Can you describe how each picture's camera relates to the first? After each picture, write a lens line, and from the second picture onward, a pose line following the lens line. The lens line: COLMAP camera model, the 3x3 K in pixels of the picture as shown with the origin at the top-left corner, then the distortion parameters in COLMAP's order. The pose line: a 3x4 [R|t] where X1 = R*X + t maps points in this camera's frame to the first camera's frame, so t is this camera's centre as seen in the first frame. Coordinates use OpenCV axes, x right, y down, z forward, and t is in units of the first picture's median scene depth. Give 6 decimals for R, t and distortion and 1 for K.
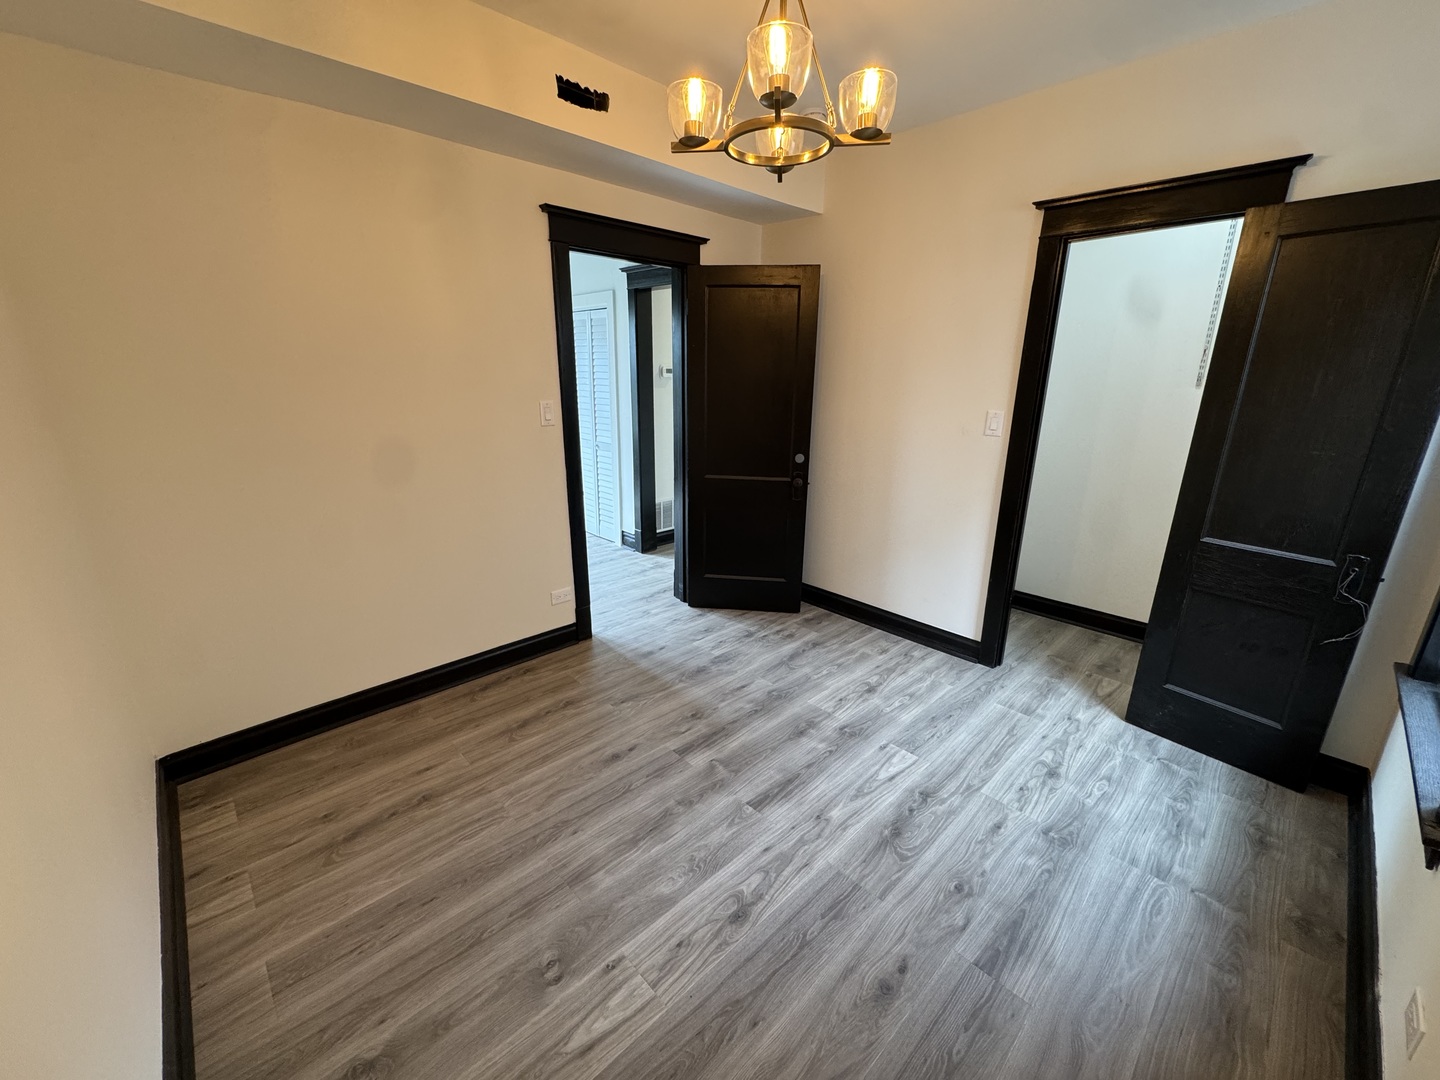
lens RADIAL K [[577.3, 0, 720.0], [0, 577.3, 540.0], [0, 0, 1]] dist [-0.004502, -0.000296]
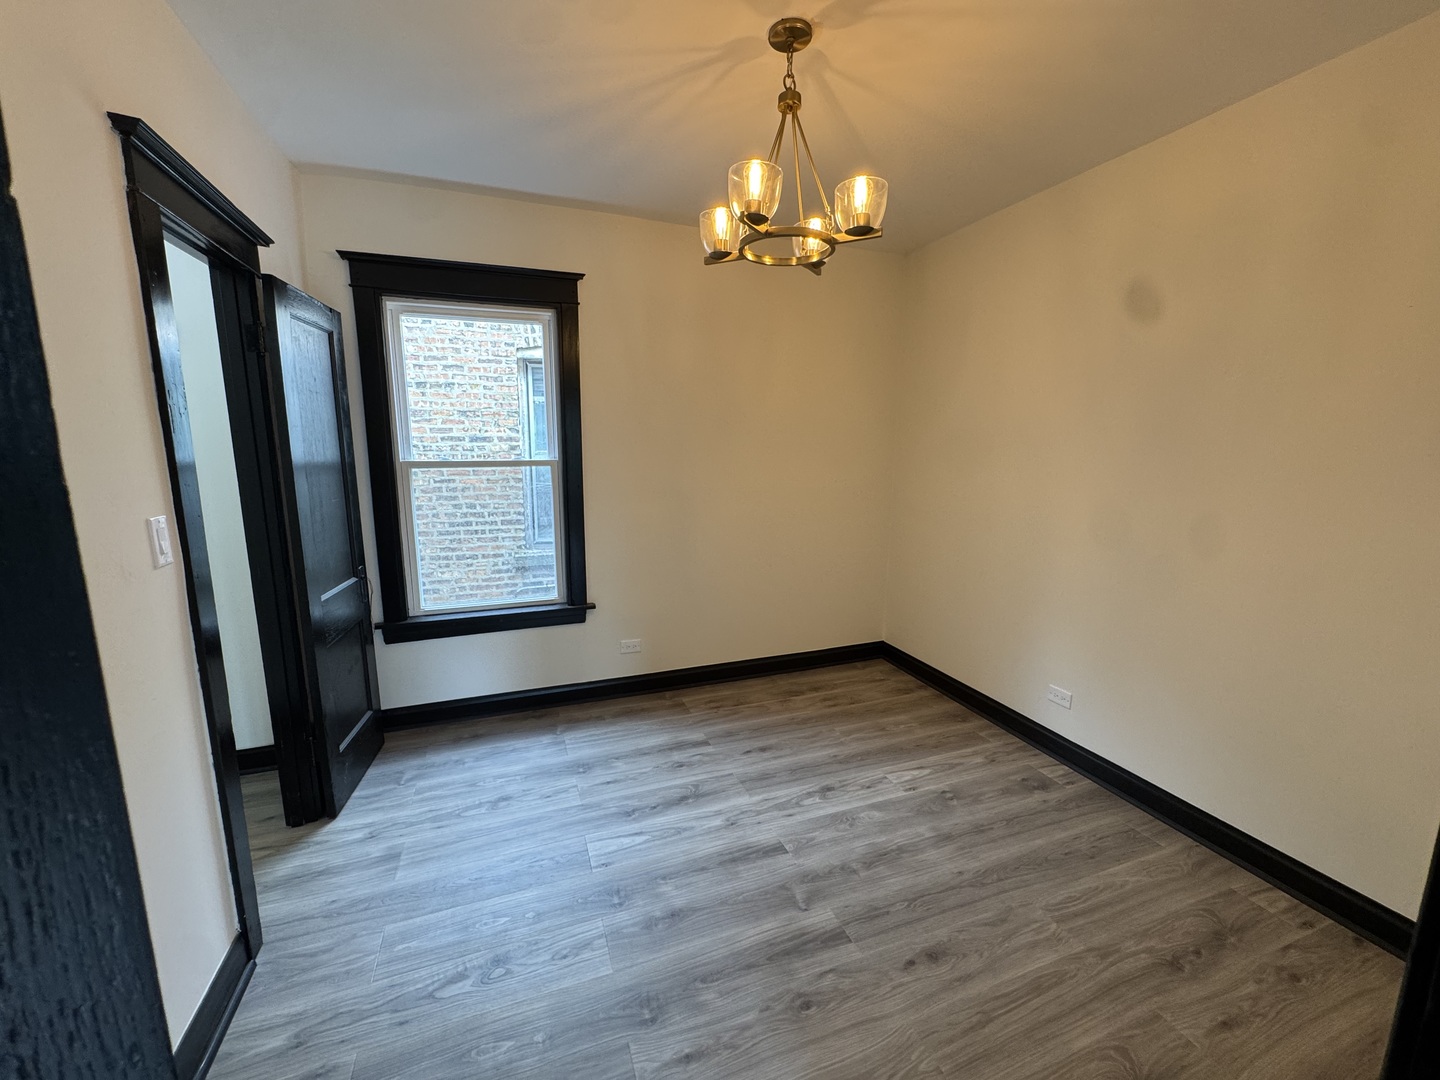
lens RADIAL K [[577.3, 0, 720.0], [0, 577.3, 540.0], [0, 0, 1]] dist [-0.004502, -0.000296]
pose [[-0.918814, -0.076916, 0.387124, -0.205752], [0.101564, 0.901722, 0.420216, -0.510386], [-0.381400, 0.425419, -0.820703, 1.735872]]
